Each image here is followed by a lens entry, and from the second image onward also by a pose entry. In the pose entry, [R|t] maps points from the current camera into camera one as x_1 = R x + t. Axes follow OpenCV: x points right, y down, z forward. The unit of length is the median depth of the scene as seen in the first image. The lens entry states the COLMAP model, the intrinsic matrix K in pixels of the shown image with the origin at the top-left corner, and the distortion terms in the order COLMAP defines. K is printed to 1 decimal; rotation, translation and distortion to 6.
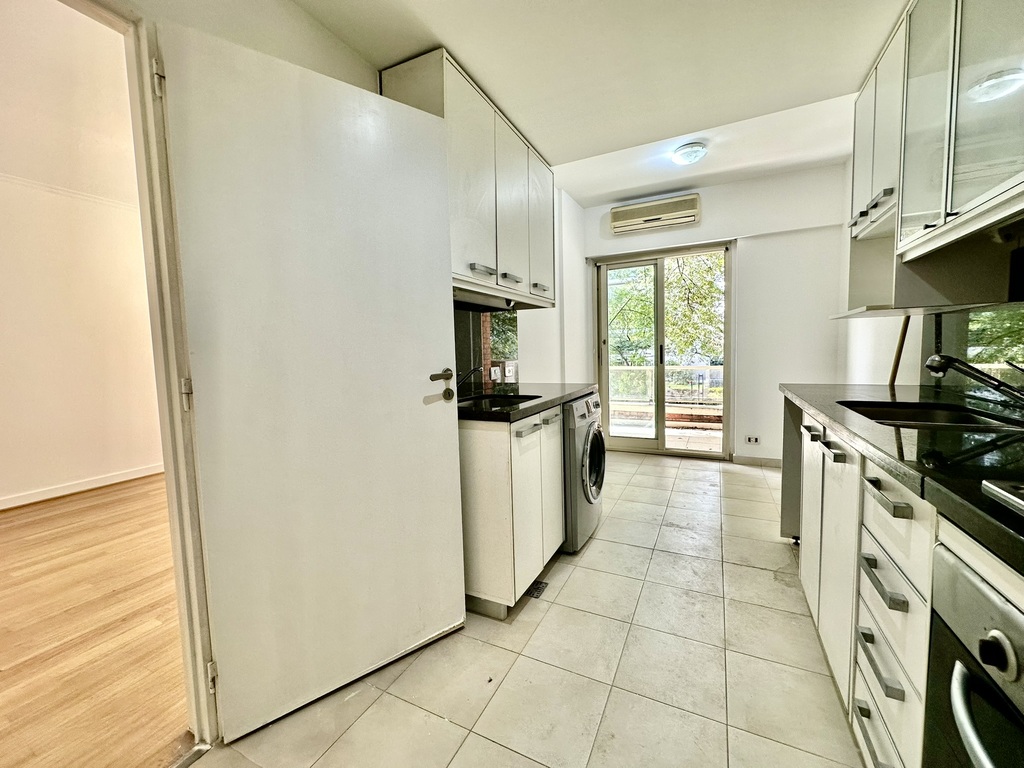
lens RADIAL K [[406.7, 0, 510.3], [0, 406.7, 381.3], [0, 0, 1]] dist [-0.000567, -0.000541]
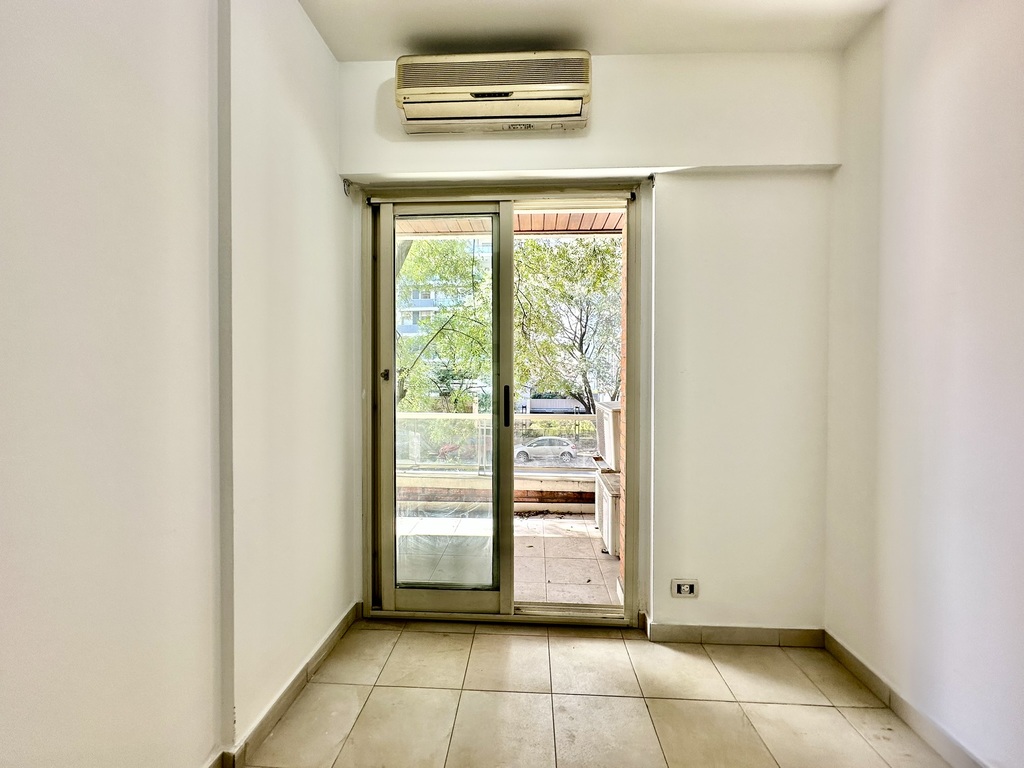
lens RADIAL K [[406.7, 0, 510.3], [0, 406.7, 381.3], [0, 0, 1]] dist [-0.000567, -0.000541]
pose [[0.915257, 0.026371, 0.402005, 0.212825], [0.000895, 0.997720, -0.067487, -0.071635], [-0.402868, 0.062127, 0.913147, 0.648728]]
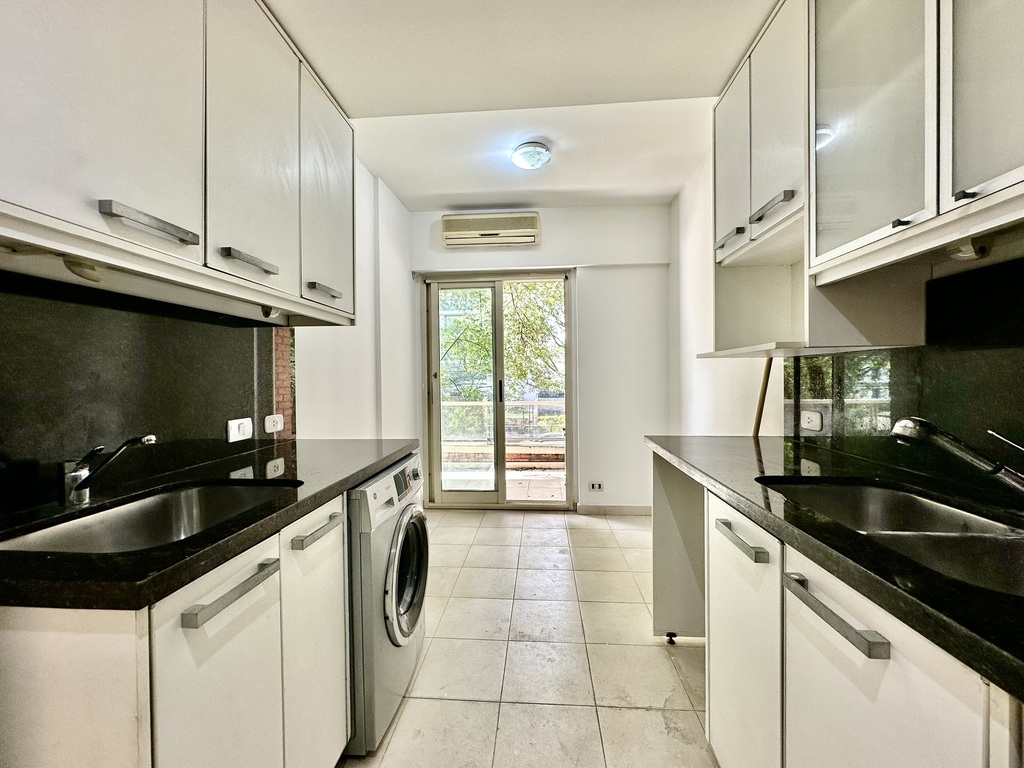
lens RADIAL K [[406.7, 0, 510.3], [0, 406.7, 381.3], [0, 0, 1]] dist [-0.000567, -0.000541]
pose [[0.924497, 0.013637, 0.380944, 0.070900], [0.013625, 0.997539, -0.068776, -0.031456], [-0.380945, 0.068773, 0.922037, 0.224979]]
